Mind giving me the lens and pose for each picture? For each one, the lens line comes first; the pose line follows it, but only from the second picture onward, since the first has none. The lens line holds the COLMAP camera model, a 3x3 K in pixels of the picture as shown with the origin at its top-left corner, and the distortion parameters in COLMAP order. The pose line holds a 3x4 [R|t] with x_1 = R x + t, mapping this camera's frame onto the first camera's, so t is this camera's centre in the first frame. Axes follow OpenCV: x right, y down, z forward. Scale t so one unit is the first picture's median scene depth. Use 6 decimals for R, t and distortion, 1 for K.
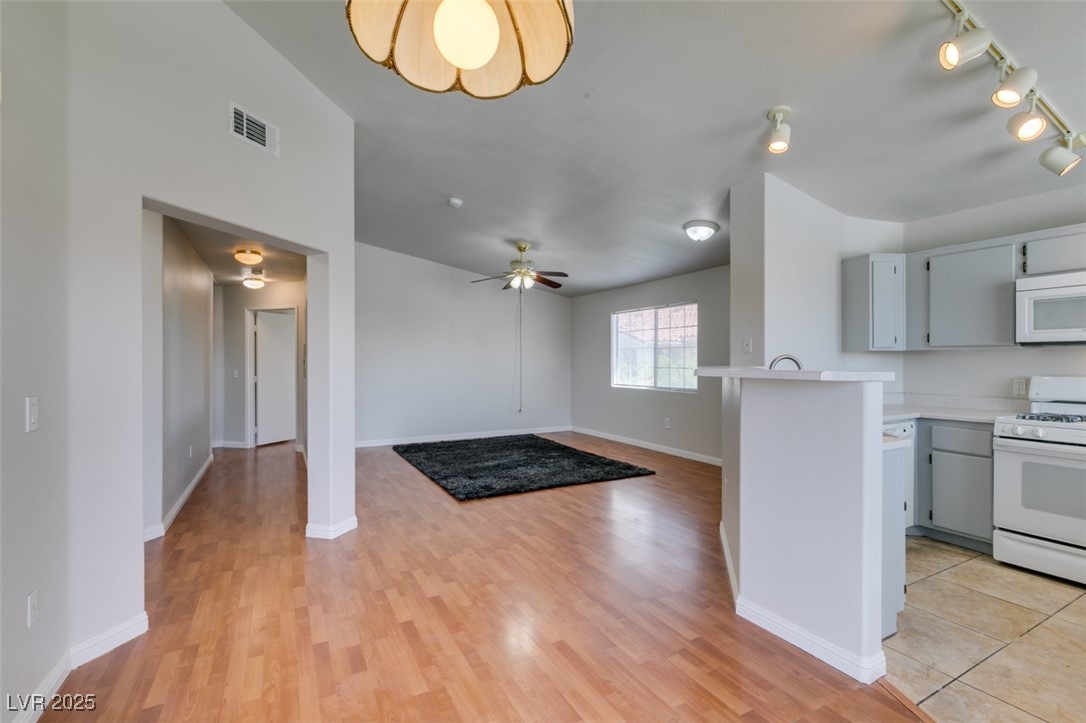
lens RADIAL K [[486.2, 0, 539.7], [0, 486.2, 360.1], [0, 0, 1]] dist [0.007632, -0.001878]
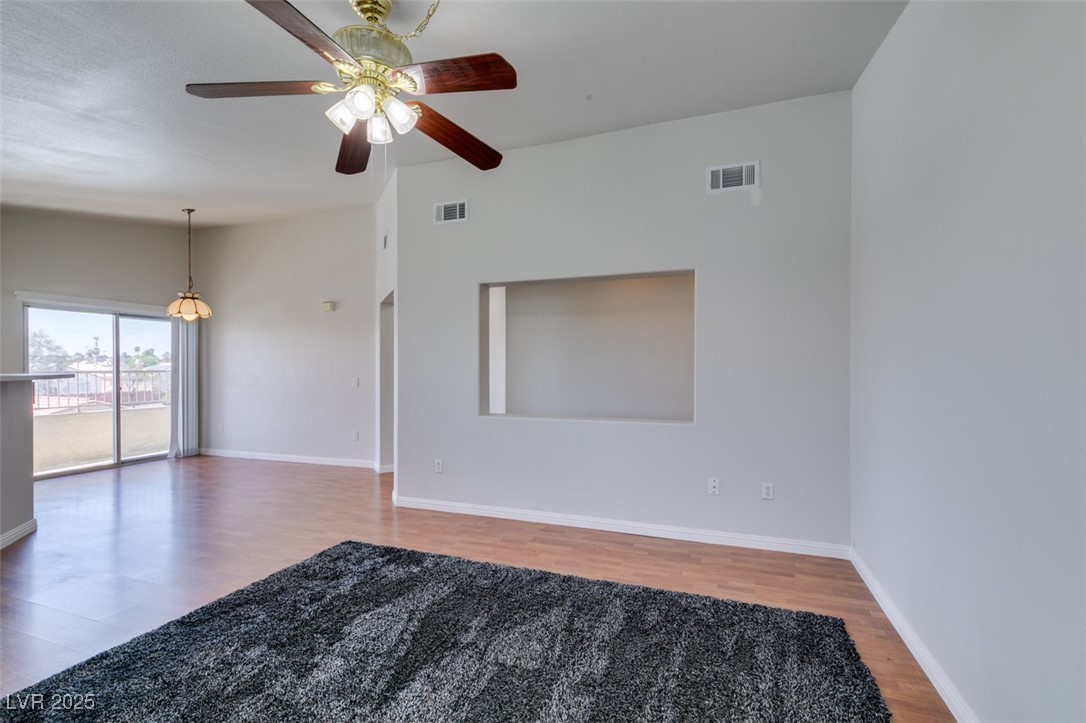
lens RADIAL K [[486.2, 0, 541.4], [0, 486.2, 367.6], [0, 0, 1]] dist [0.007632, -0.001878]
pose [[-0.750240, 0.003431, -0.661156, 0.154038], [0.003794, 0.999992, 0.000884, 0.003870], [0.661154, -0.001845, -0.750248, 2.259435]]
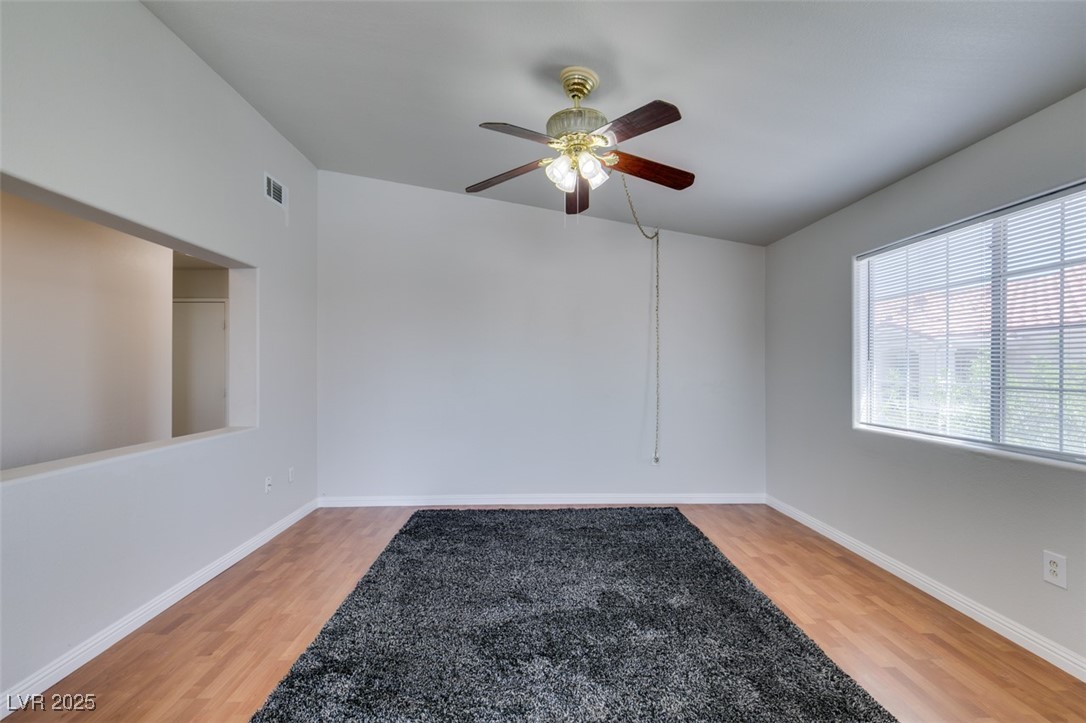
lens RADIAL K [[486.2, 0, 543.4], [0, 486.2, 367.2], [0, 0, 1]] dist [0.007632, -0.001878]
pose [[0.899400, 0.001136, -0.437124, 0.196367], [-0.001557, 0.999999, -0.000605, 0.002302], [0.437123, 0.001225, 0.899401, 1.082044]]
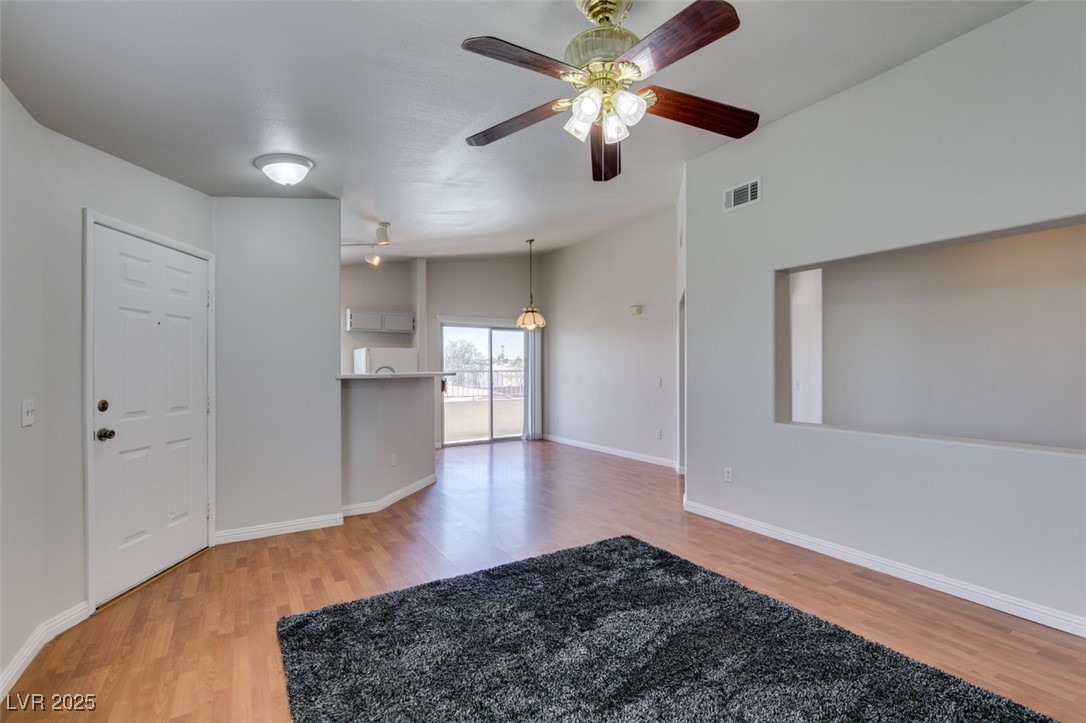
lens RADIAL K [[486.2, 0, 542.6], [0, 486.2, 367.7], [0, 0, 1]] dist [0.007632, -0.001878]
pose [[-0.997884, 0.004926, -0.064826, 0.039995], [0.005070, 0.999985, -0.002061, 0.003882], [0.064815, -0.002385, -0.997894, 2.265208]]
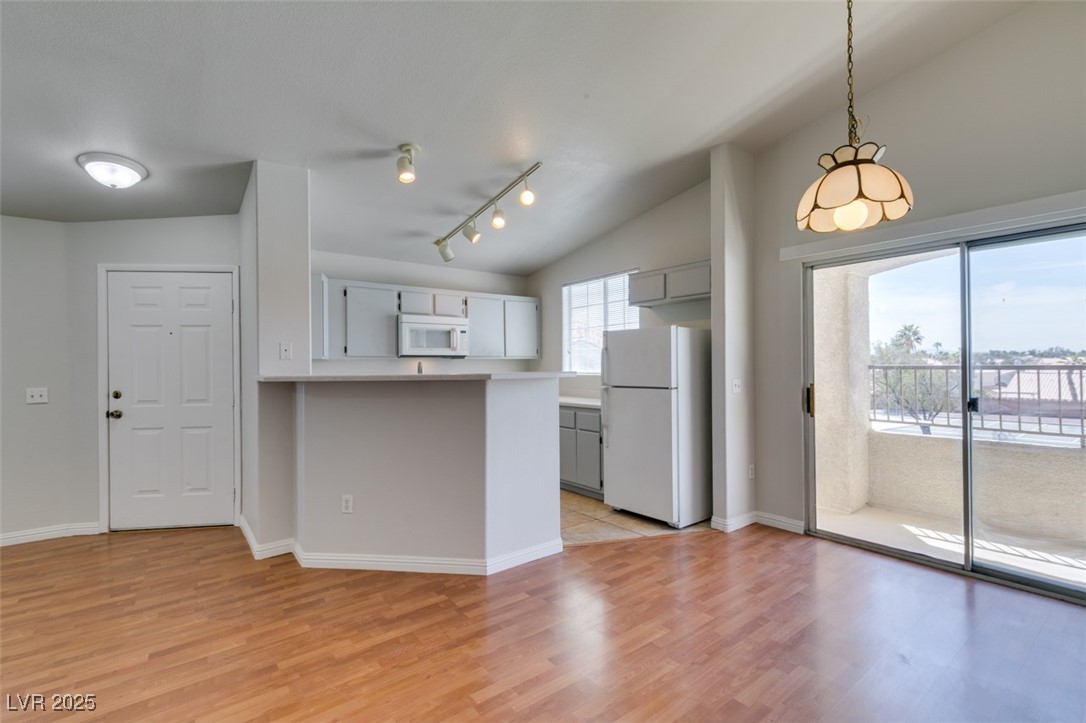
lens RADIAL K [[486.2, 0, 543.4], [0, 486.2, 363.8], [0, 0, 1]] dist [0.007632, -0.001878]
pose [[-0.162704, 0.007056, 0.986650, -0.561782], [0.010335, 0.999932, -0.005447, 0.004098], [-0.986621, 0.009311, -0.162766, 0.732518]]
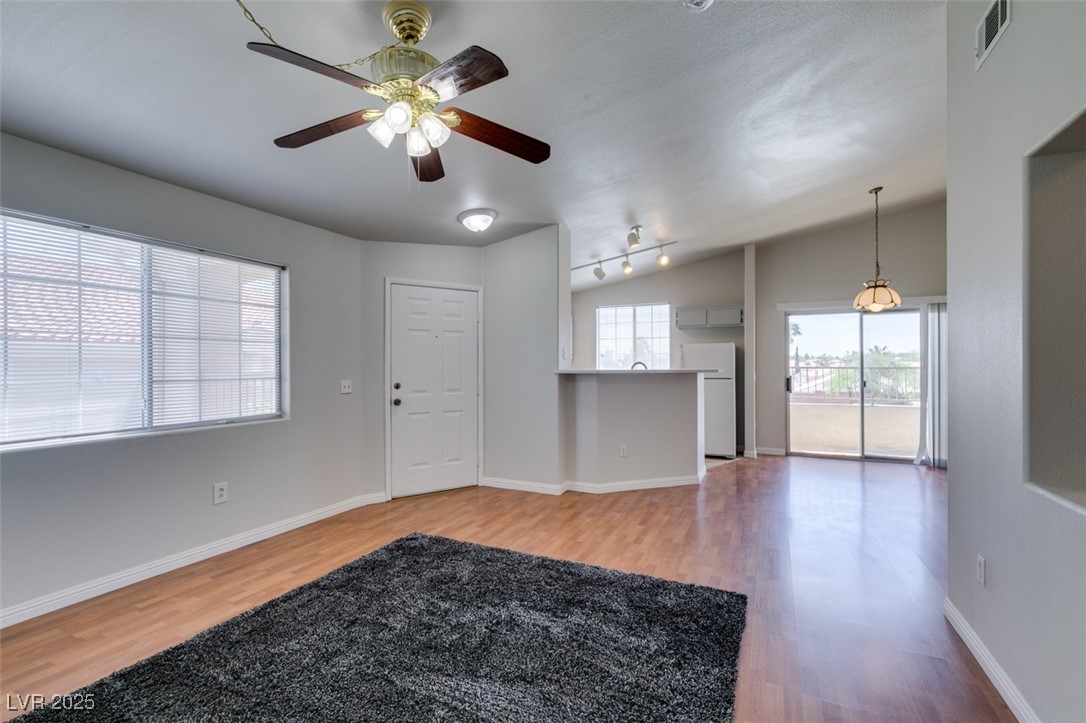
lens RADIAL K [[486.2, 0, 542.6], [0, 486.2, 364.7], [0, 0, 1]] dist [0.007632, -0.001878]
pose [[-0.594208, 0.003198, 0.804305, -0.622707], [0.002533, 0.999995, -0.002105, 0.003469], [-0.804308, 0.000786, -0.594213, 1.946299]]
